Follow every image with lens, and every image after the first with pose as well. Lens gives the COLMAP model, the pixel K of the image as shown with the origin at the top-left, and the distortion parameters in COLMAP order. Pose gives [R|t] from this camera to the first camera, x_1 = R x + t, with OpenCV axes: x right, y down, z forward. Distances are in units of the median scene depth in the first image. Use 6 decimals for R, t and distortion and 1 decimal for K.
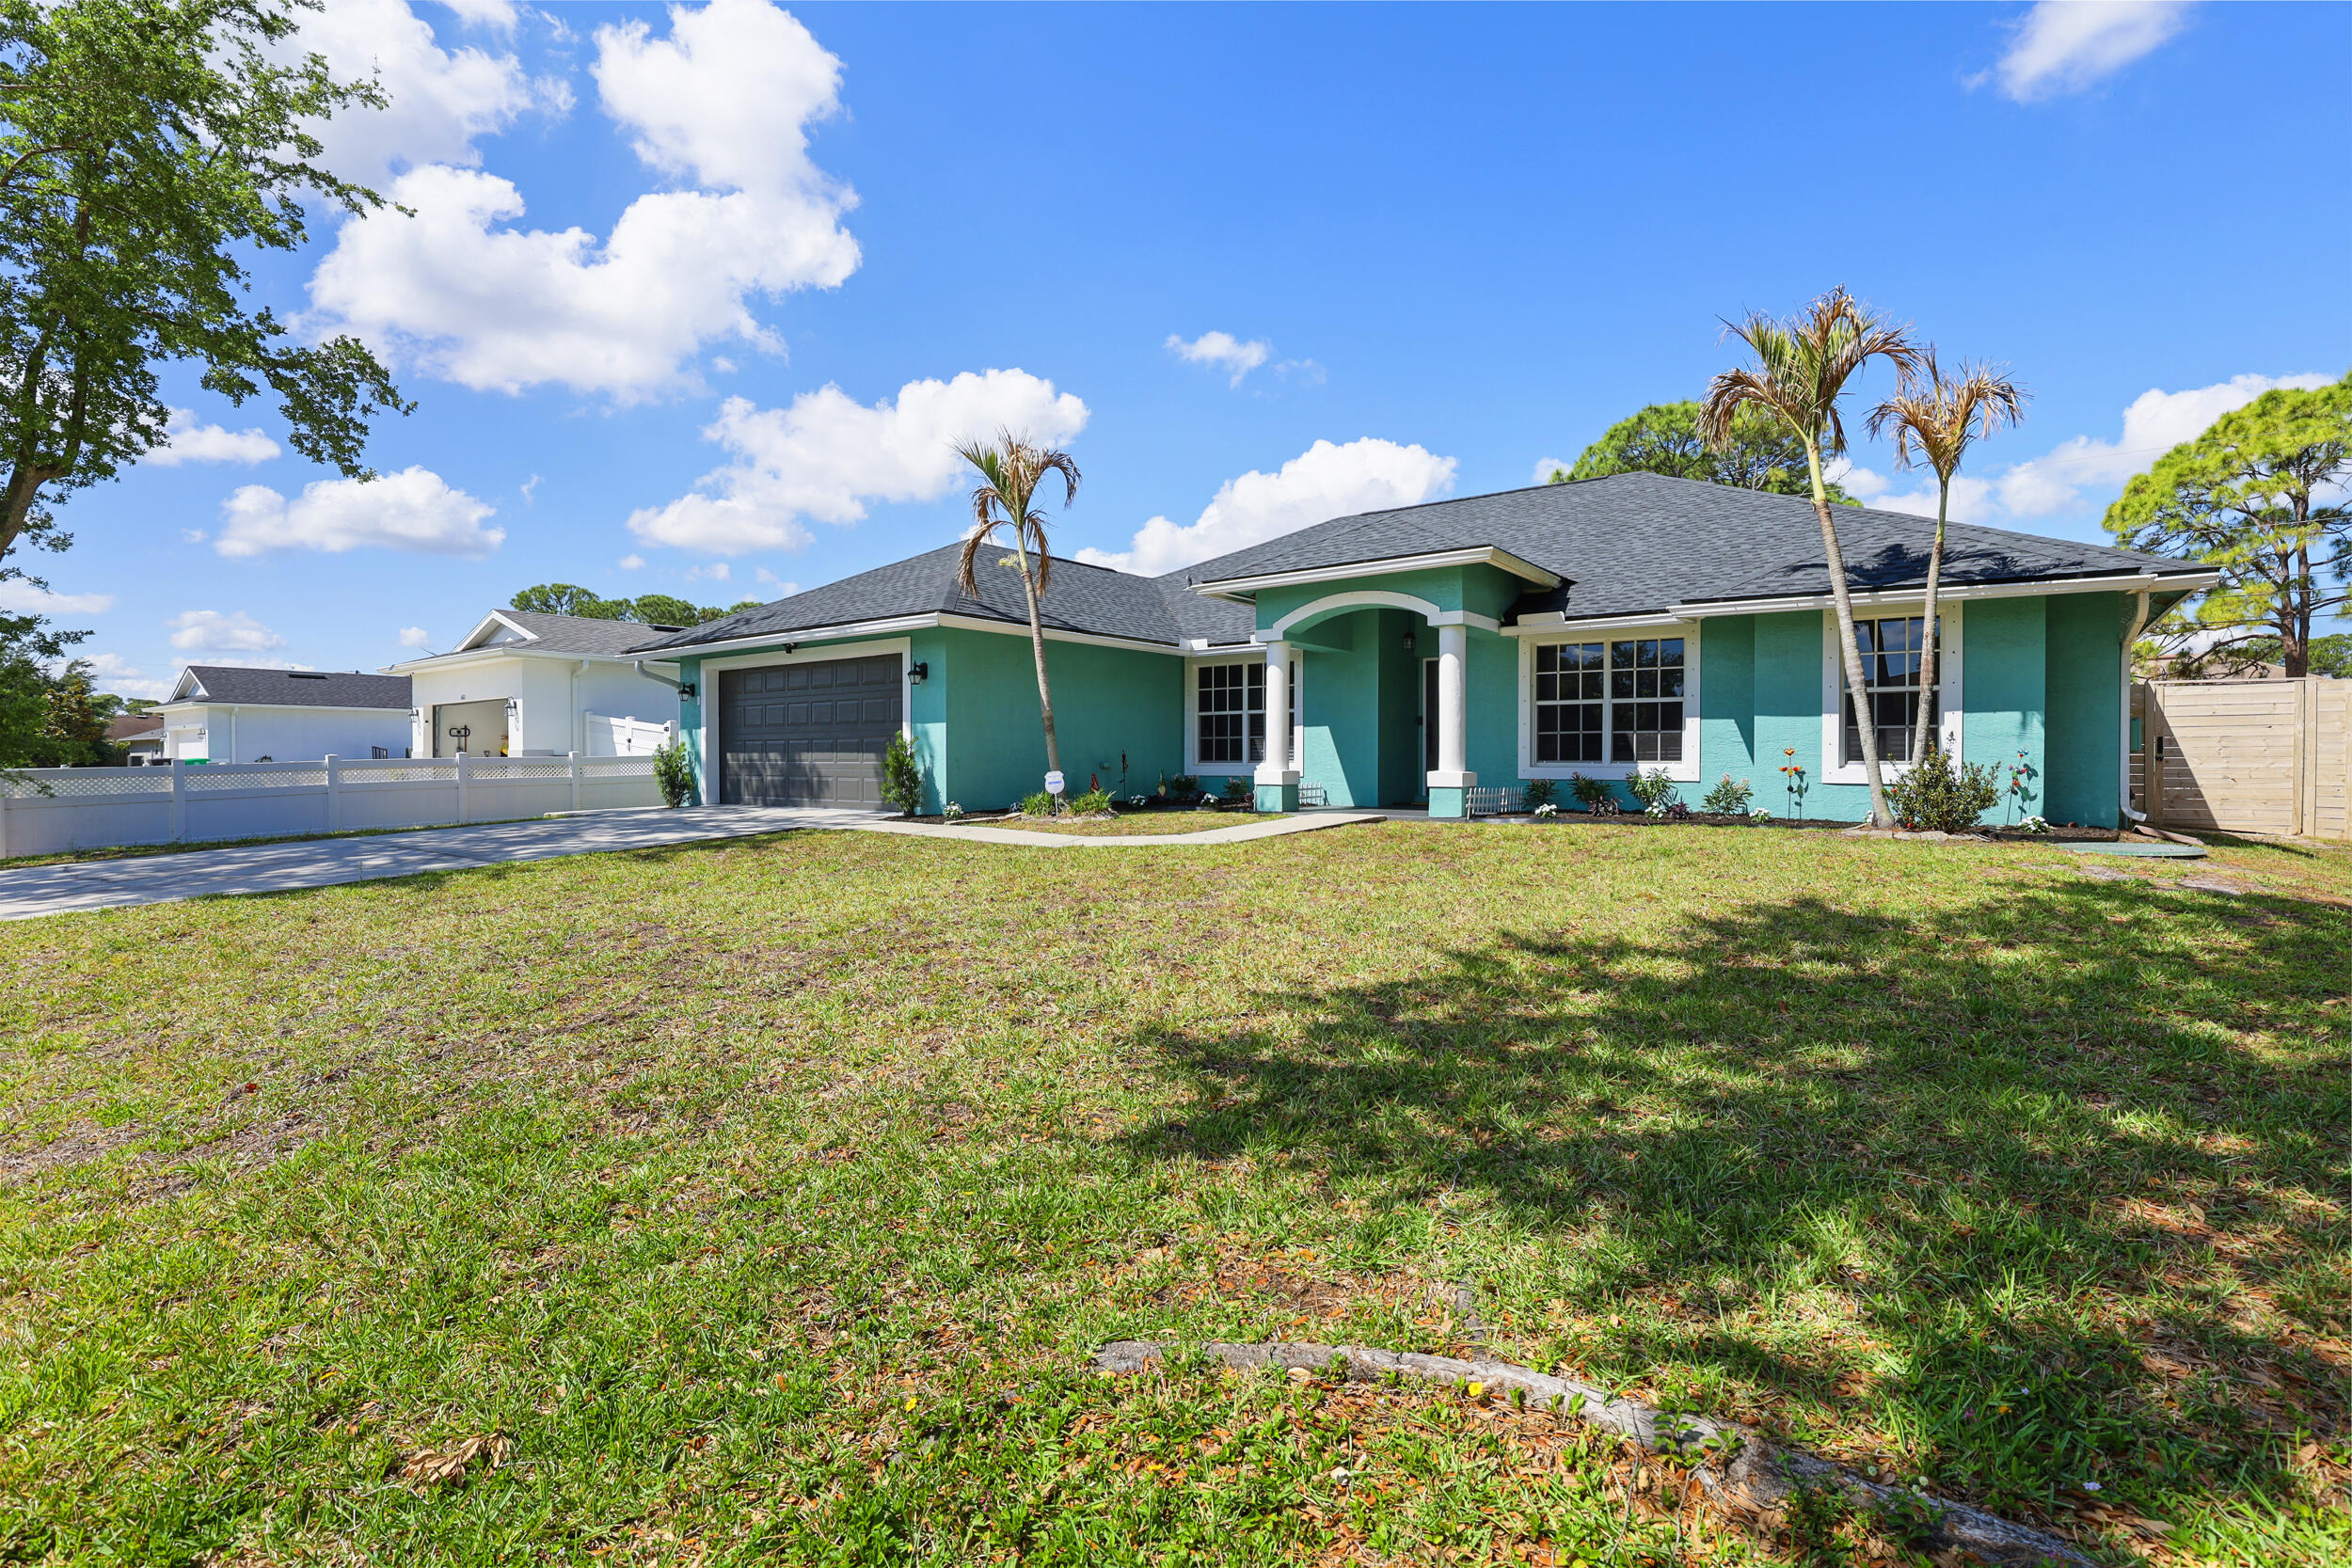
lens RADIAL K [[1079.5, 0, 1190.9], [0, 1079.5, 790.5], [0, 0, 1]] dist [-0.031803, 0.004994]
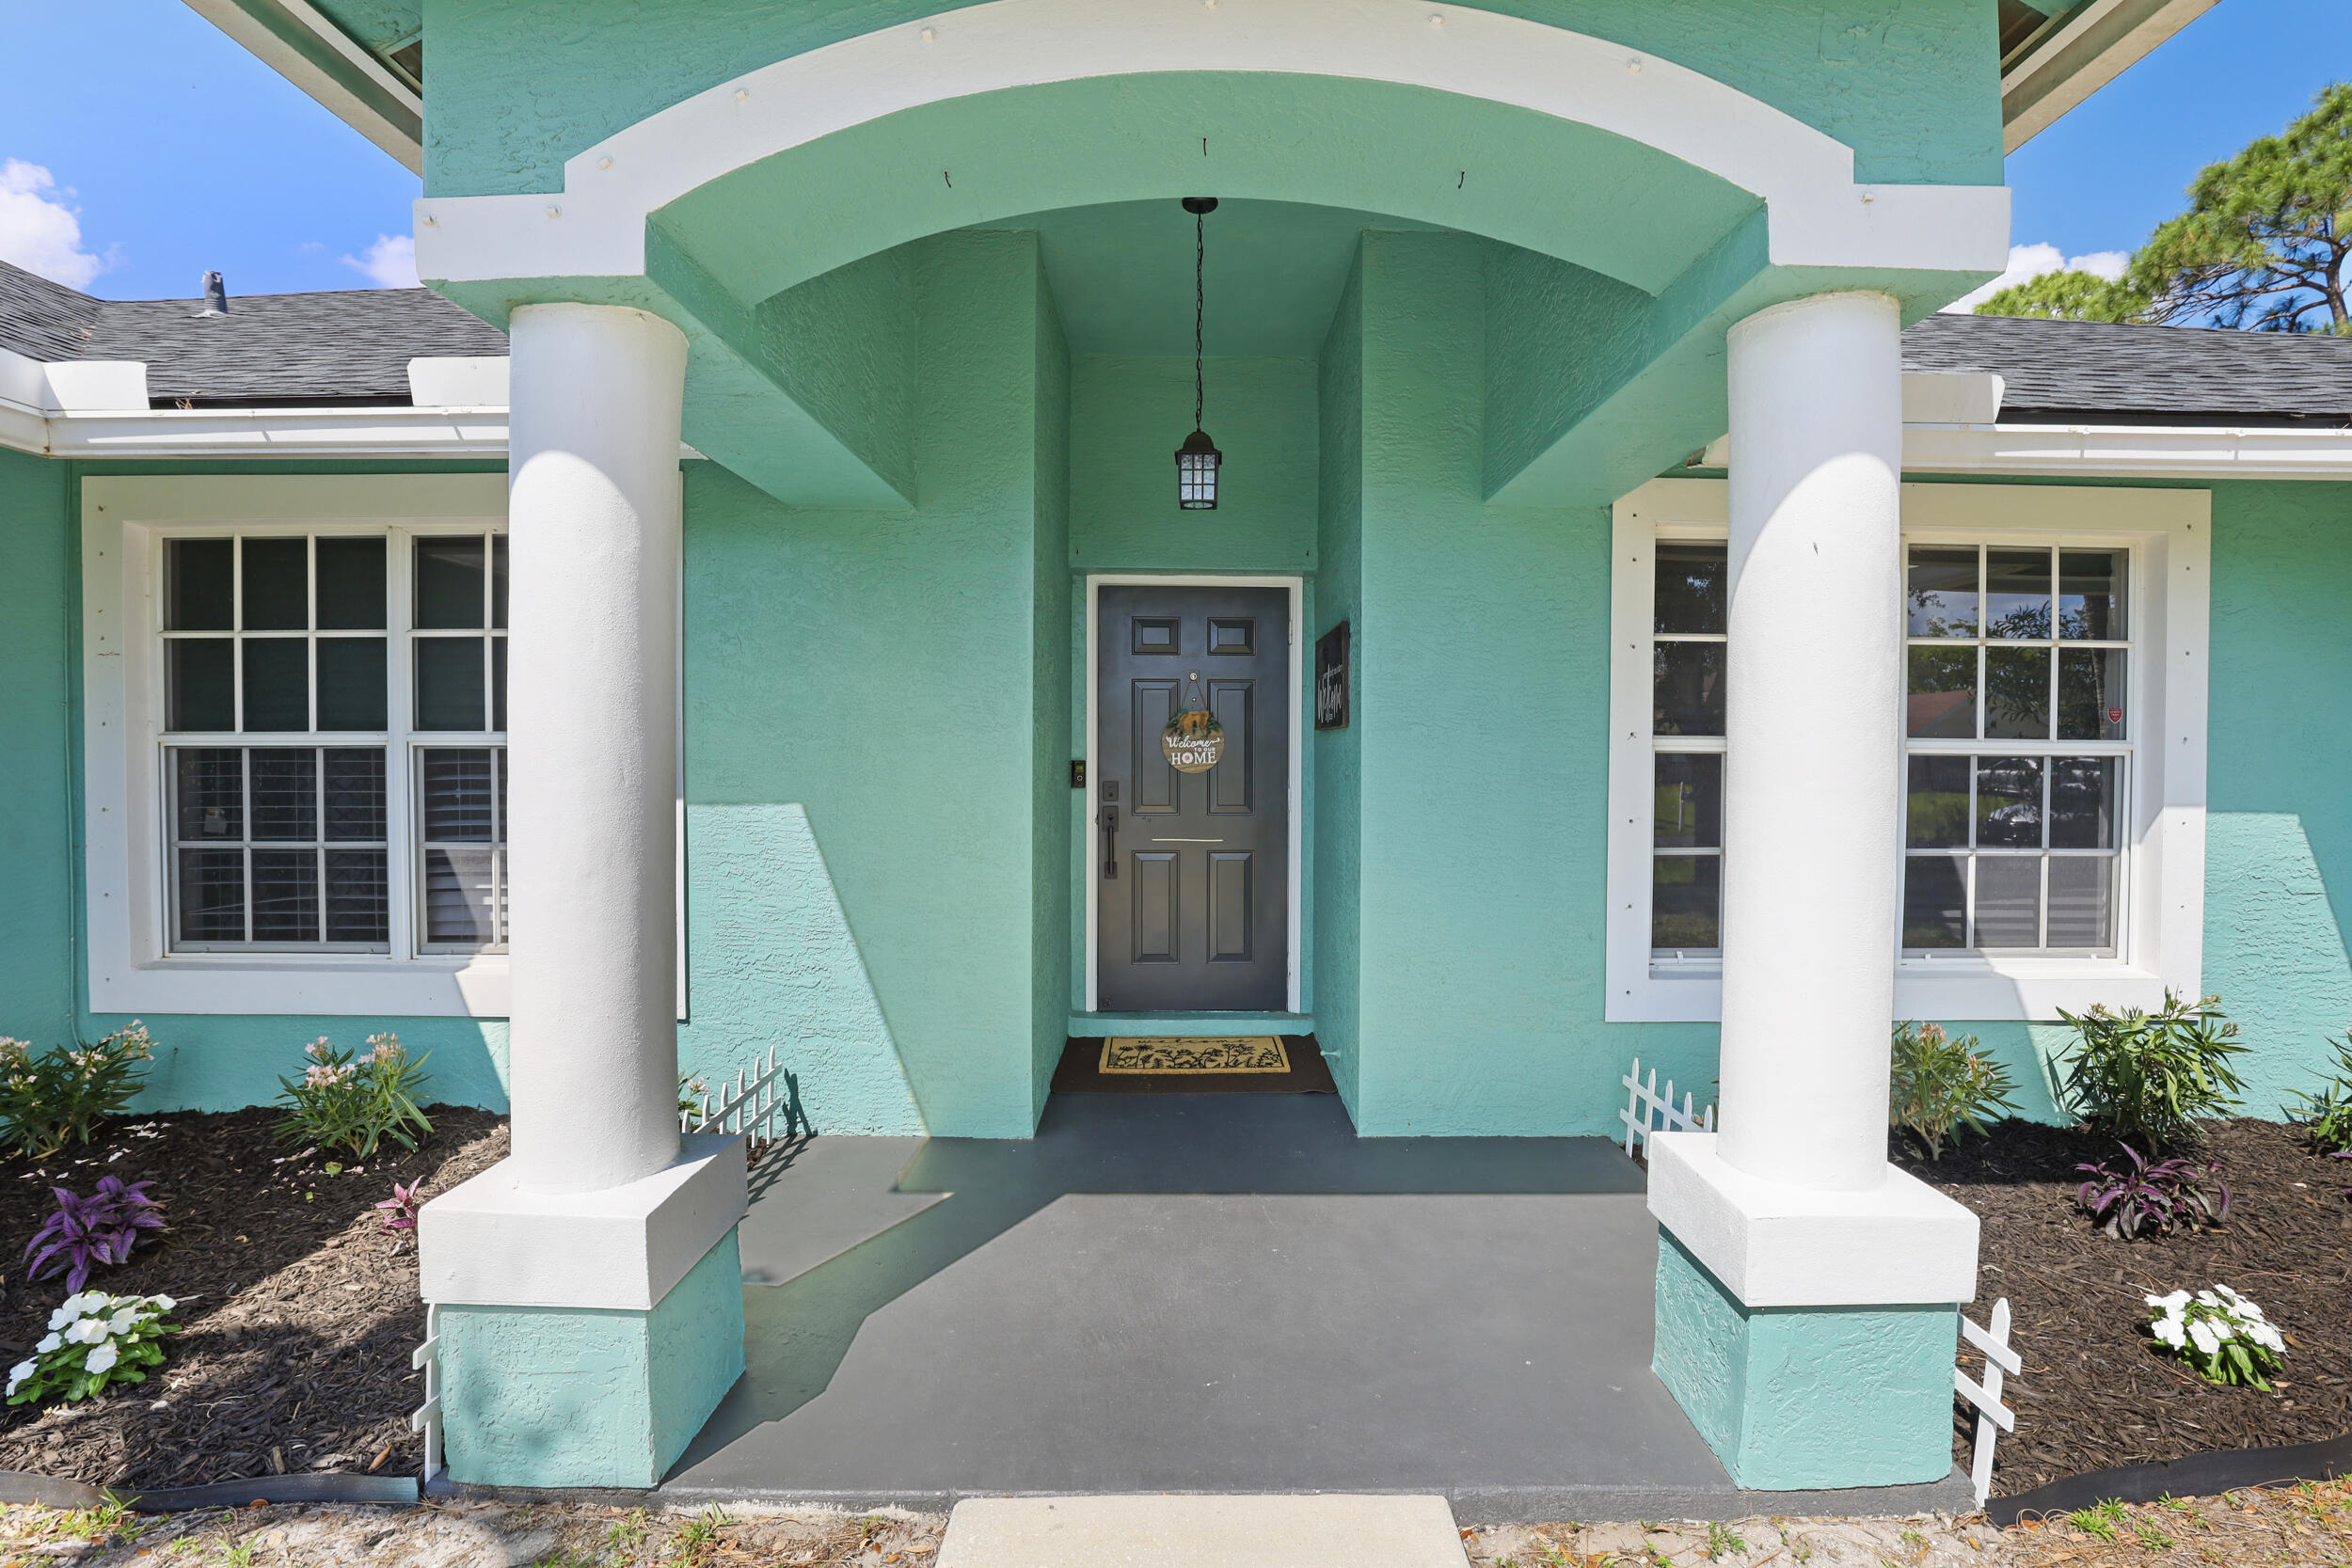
lens RADIAL K [[1079.5, 0, 1171.6], [0, 1079.5, 783.2], [0, 0, 1]] dist [-0.031803, 0.004994]
pose [[0.806672, -0.006299, 0.590965, 0.058516], [0.012425, 0.999903, -0.006303, -0.070882], [-0.590868, 0.012427, 0.806672, 0.853050]]
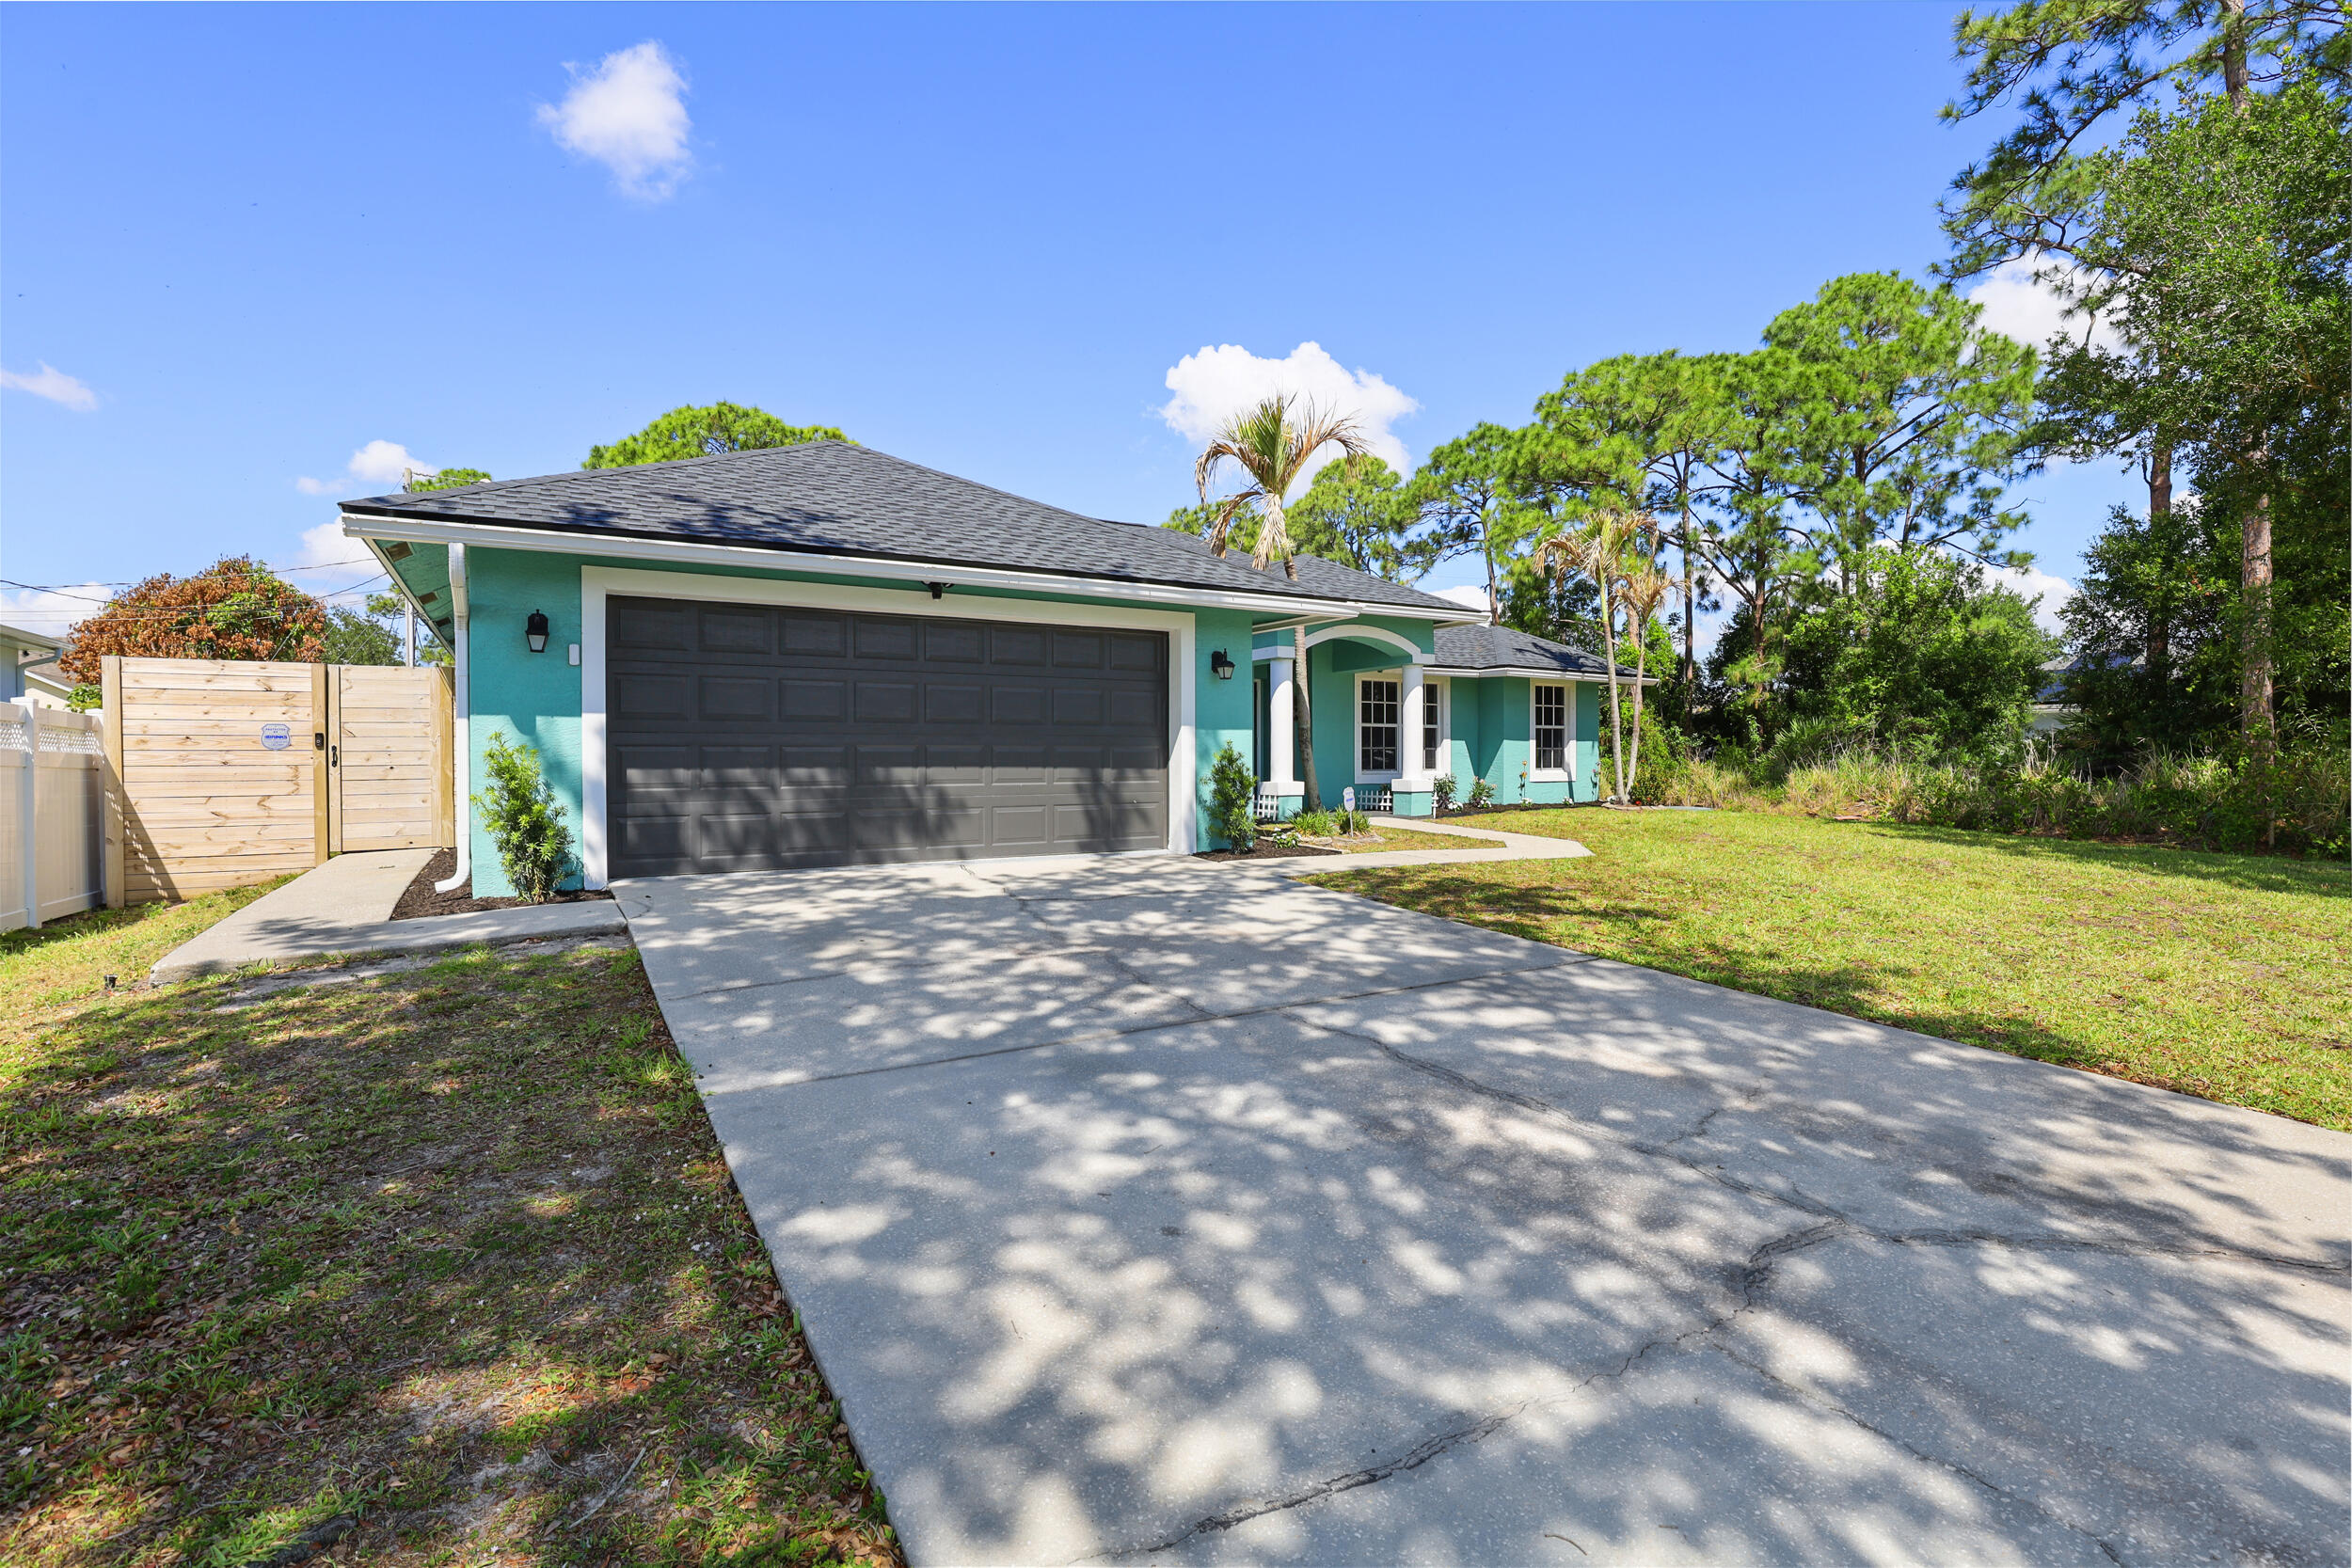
lens RADIAL K [[1079.5, 0, 1187.2], [0, 1079.5, 776.1], [0, 0, 1]] dist [-0.031803, 0.004994]
pose [[0.373559, -0.015896, 0.927470, -0.949266], [0.028516, 0.999577, 0.005646, -0.033260], [-0.927168, 0.024338, 0.373855, 0.716159]]
